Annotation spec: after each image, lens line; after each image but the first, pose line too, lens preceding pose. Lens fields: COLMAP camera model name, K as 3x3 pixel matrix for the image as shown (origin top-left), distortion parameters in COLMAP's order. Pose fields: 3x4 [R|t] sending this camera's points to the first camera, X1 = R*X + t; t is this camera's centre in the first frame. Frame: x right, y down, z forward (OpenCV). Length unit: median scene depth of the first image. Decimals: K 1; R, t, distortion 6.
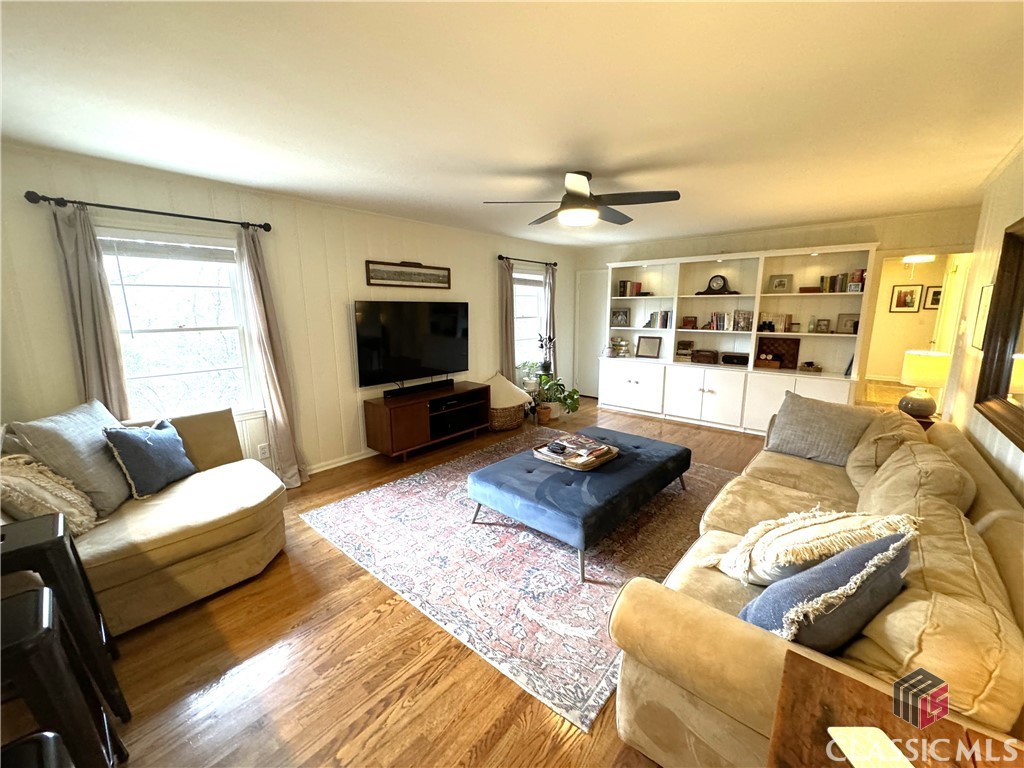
lens RADIAL K [[412.3, 0, 529.5], [0, 412.3, 383.9], [0, 0, 1]] dist [-0.000889, -0.000312]
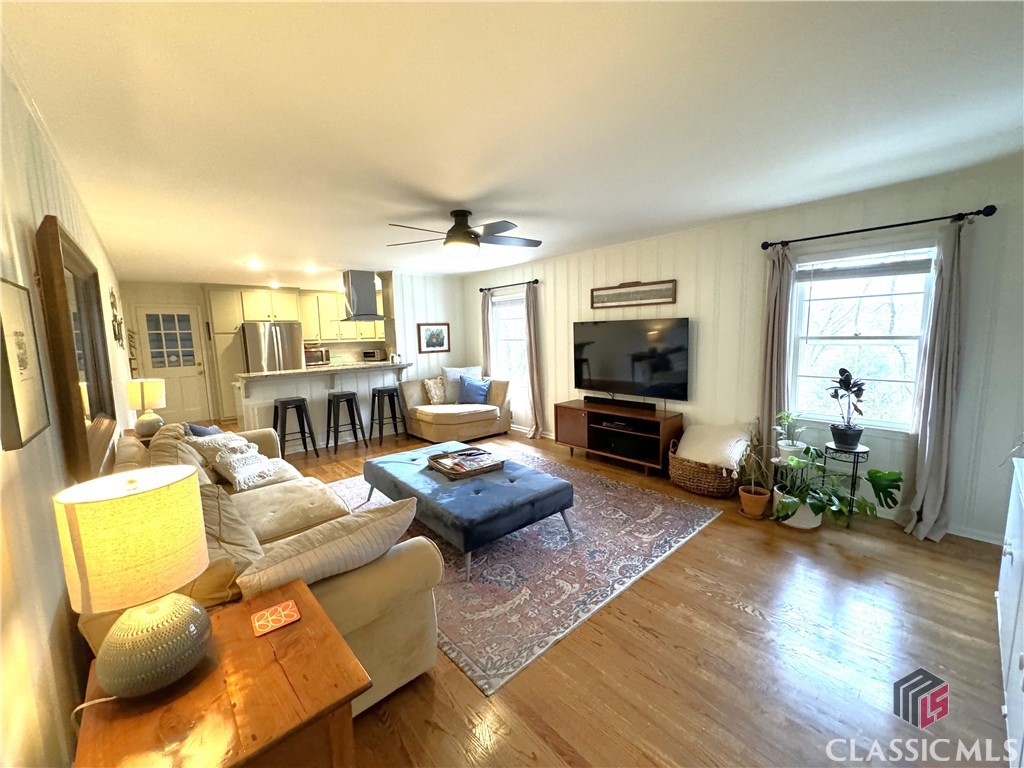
lens RADIAL K [[408.9, 0, 512.6], [0, 408.9, 382.5], [0, 0, 1]] dist [-0.000186, 0.000168]
pose [[-0.157180, 0.129883, -0.978992, 0.698493], [-0.152641, 0.976206, 0.154021, -0.141466], [0.975702, 0.173643, -0.133615, 0.777608]]
